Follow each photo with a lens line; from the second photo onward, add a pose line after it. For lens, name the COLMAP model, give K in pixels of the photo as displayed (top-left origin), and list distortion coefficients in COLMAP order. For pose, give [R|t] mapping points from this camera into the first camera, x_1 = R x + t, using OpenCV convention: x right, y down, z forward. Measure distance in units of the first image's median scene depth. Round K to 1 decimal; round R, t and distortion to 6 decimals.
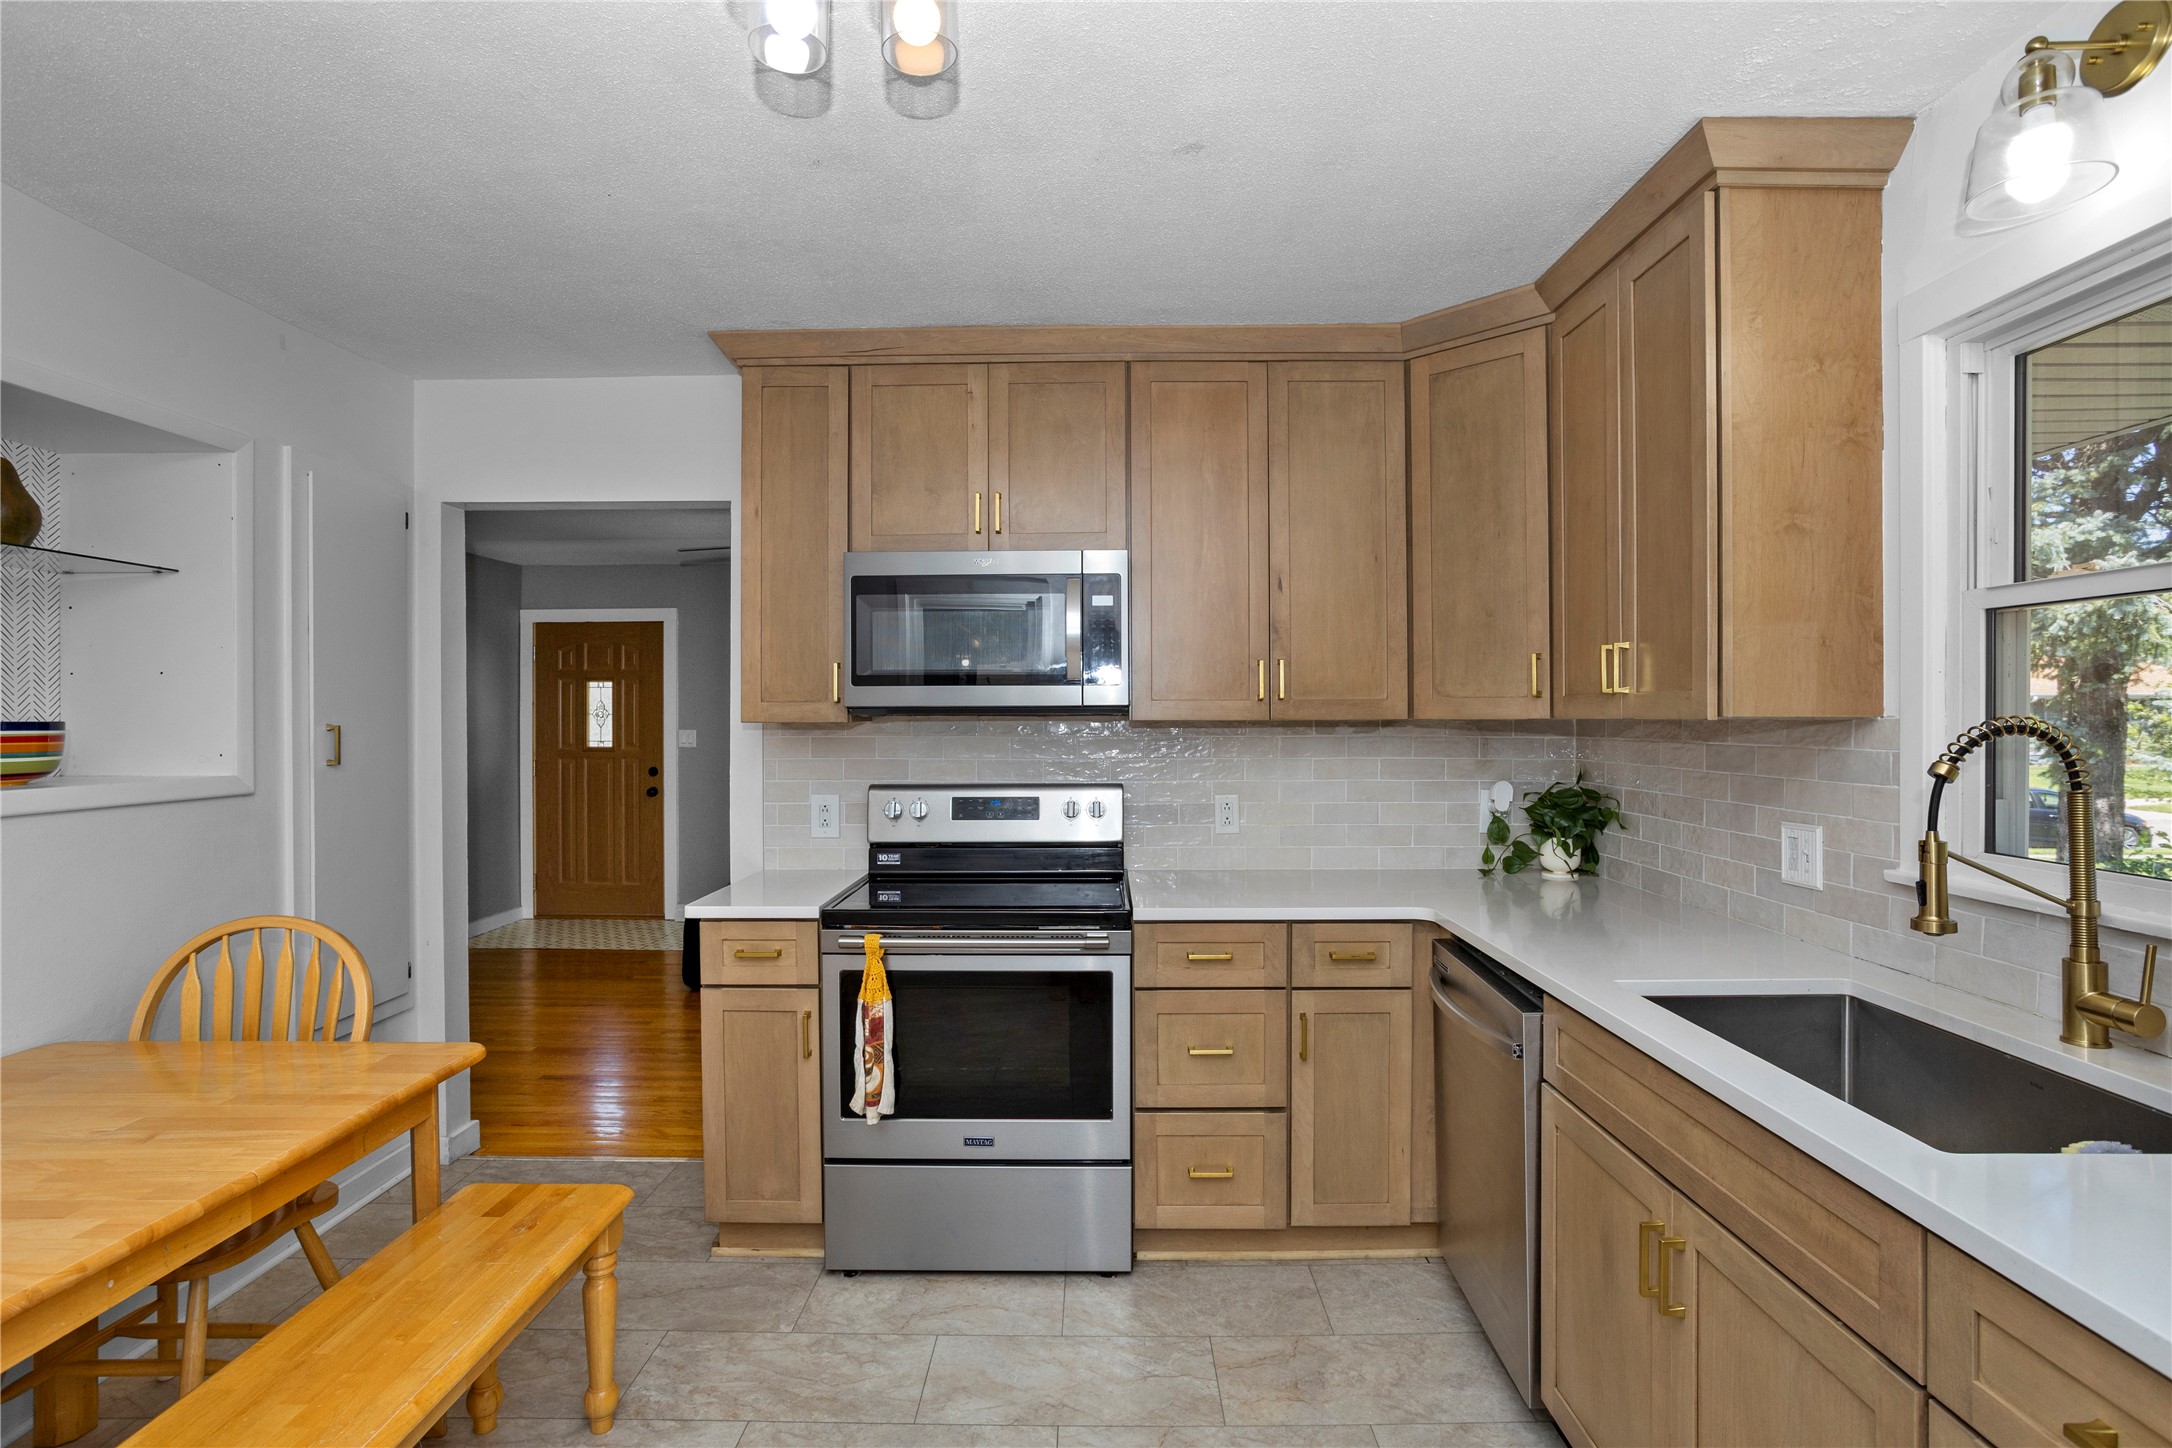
lens RADIAL K [[1085.9, 0, 1063.1], [0, 1085.9, 717.6], [0, 0, 1]] dist [-0.041985, 0.009870]
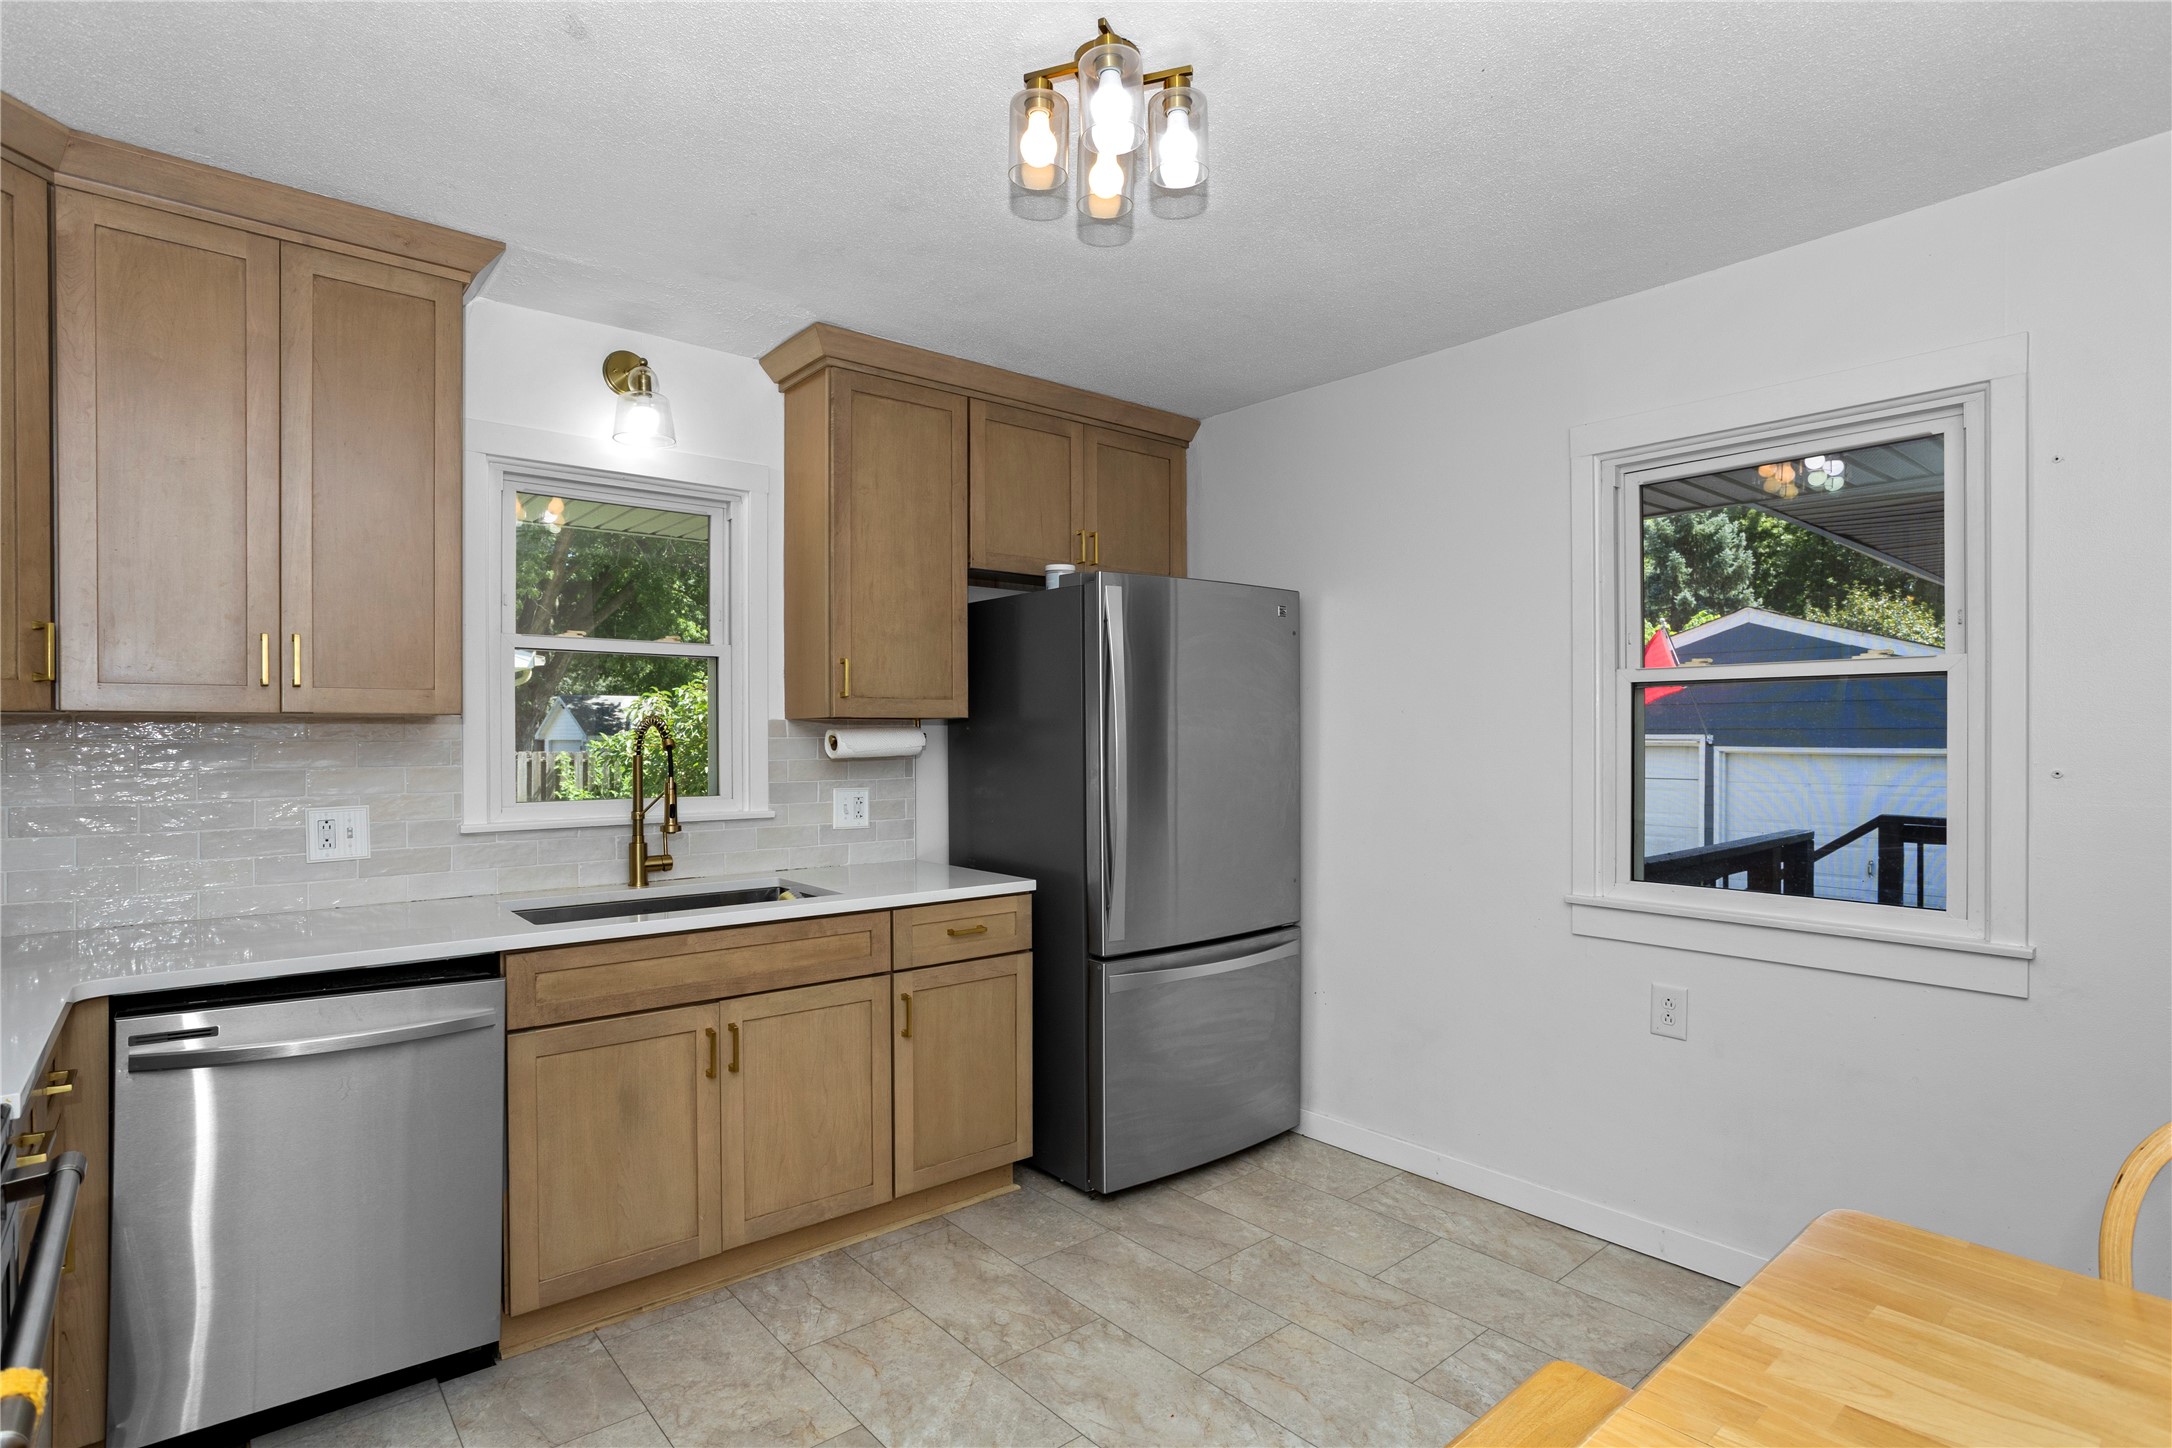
lens RADIAL K [[1085.9, 0, 1092.7], [0, 1085.9, 731.4], [0, 0, 1]] dist [-0.041985, 0.009870]
pose [[-0.671588, 0.006372, 0.740897, -0.586253], [0.004097, 0.999980, -0.004886, 0.022678], [-0.740914, -0.000246, -0.671600, 0.957145]]
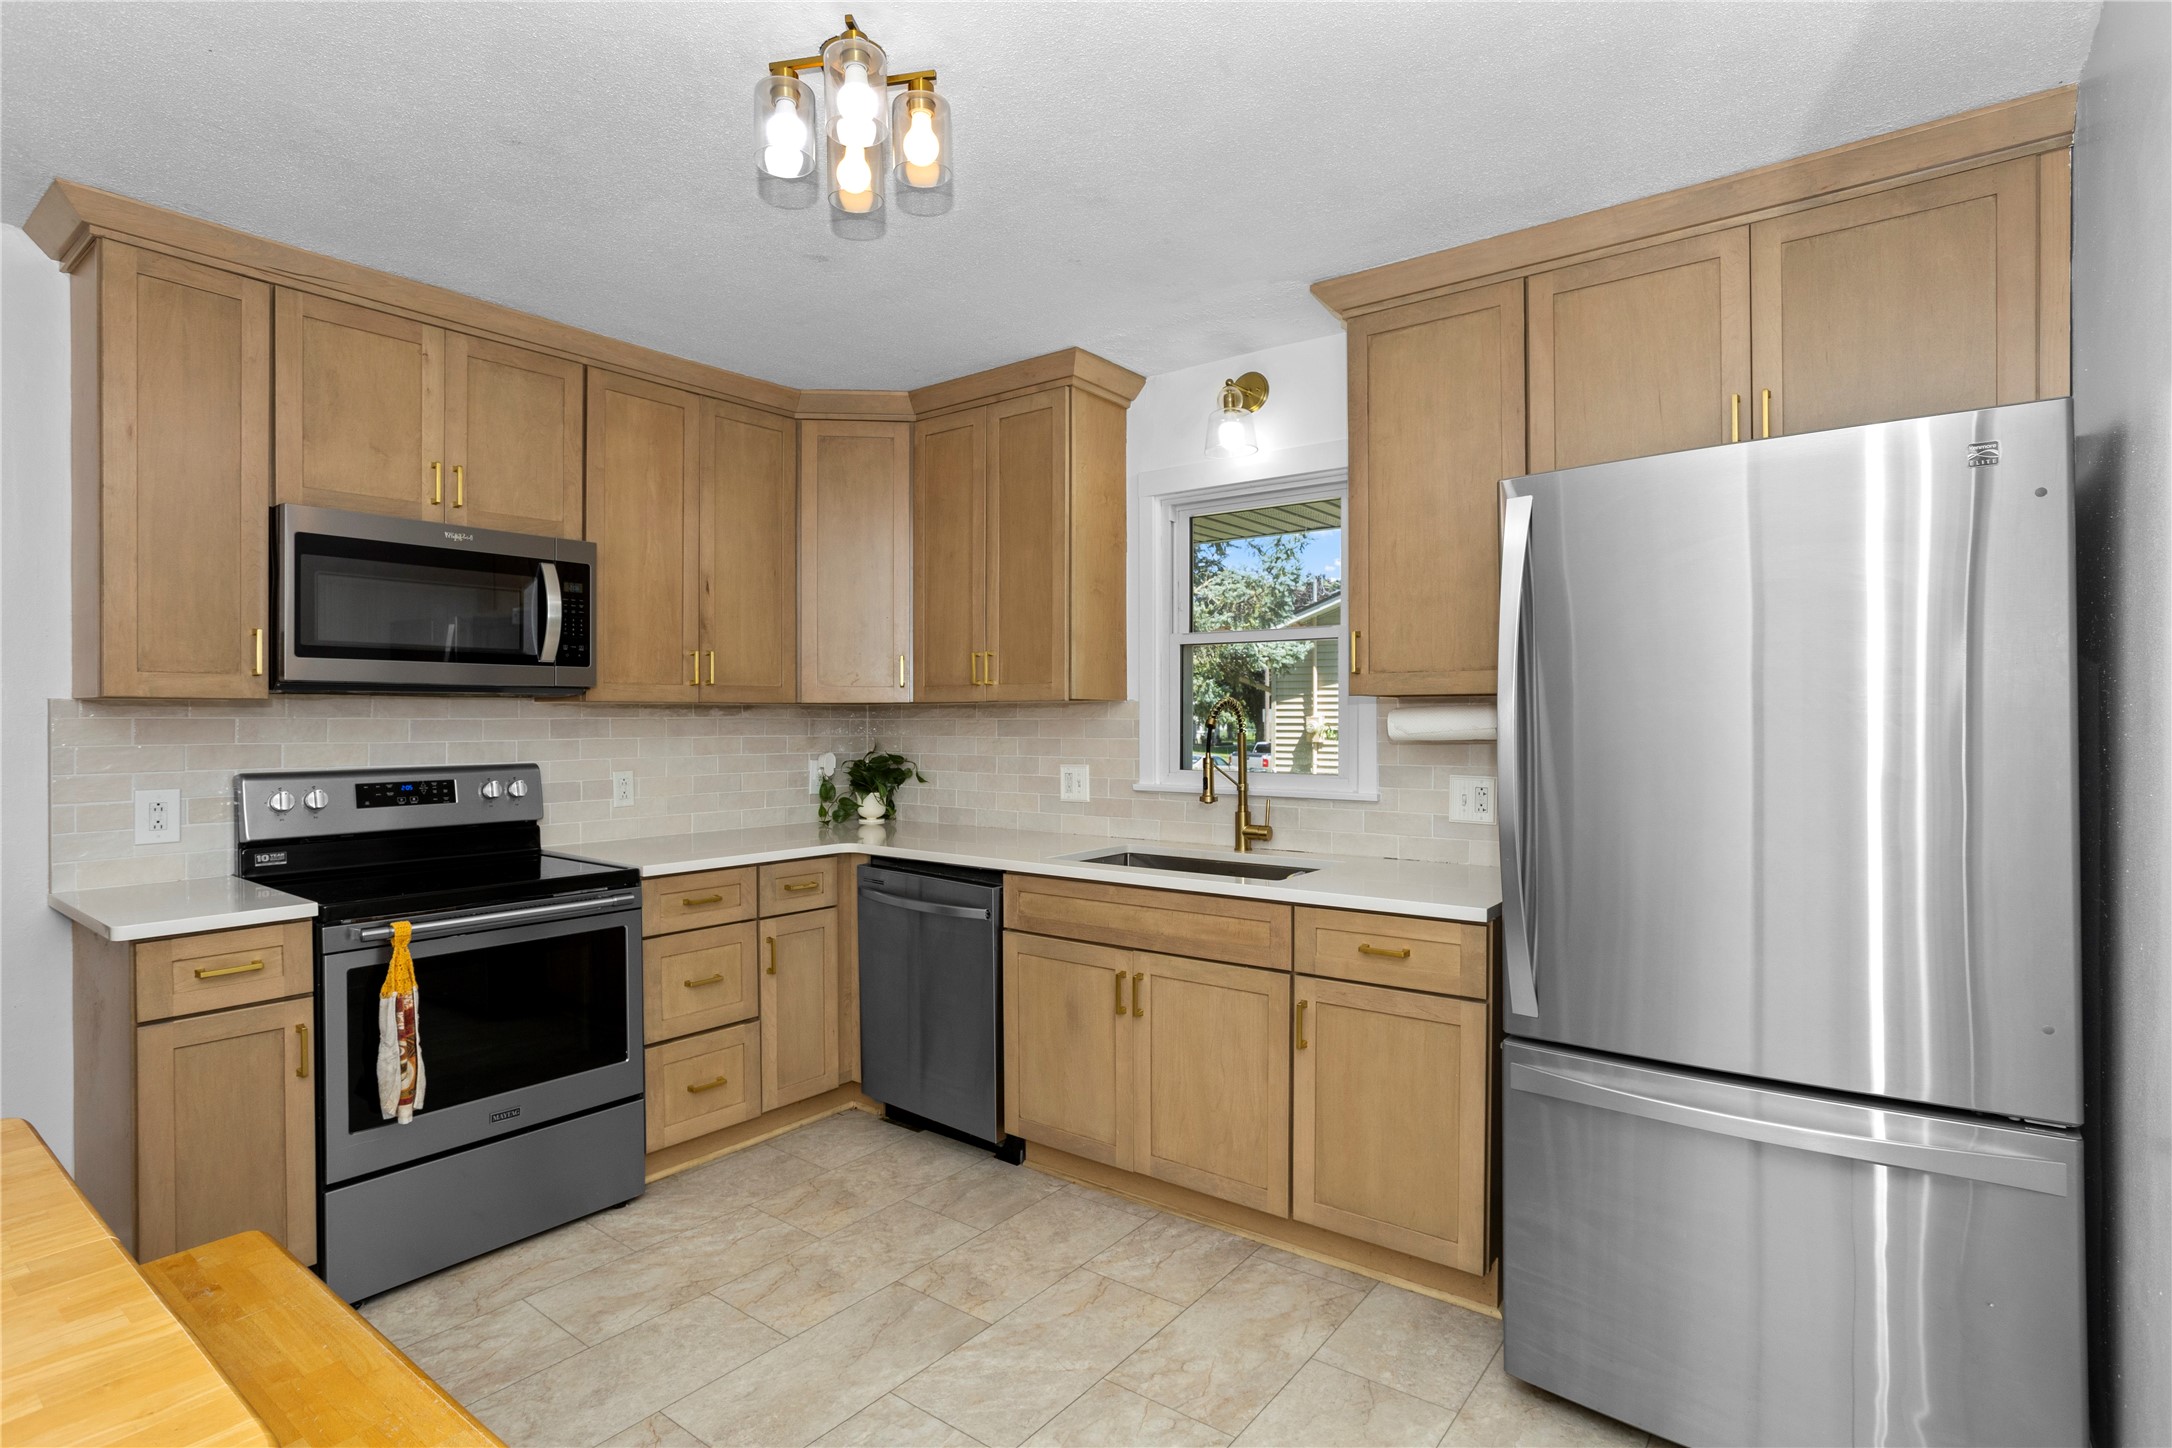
lens RADIAL K [[1085.9, 0, 1098.6], [0, 1085.9, 719.5], [0, 0, 1]] dist [-0.041985, 0.009870]
pose [[0.583211, 0.001177, 0.812320, -0.561058], [0.000231, 0.999999, -0.001615, 0.025509], [-0.812320, 0.001130, 0.583210, -0.030179]]
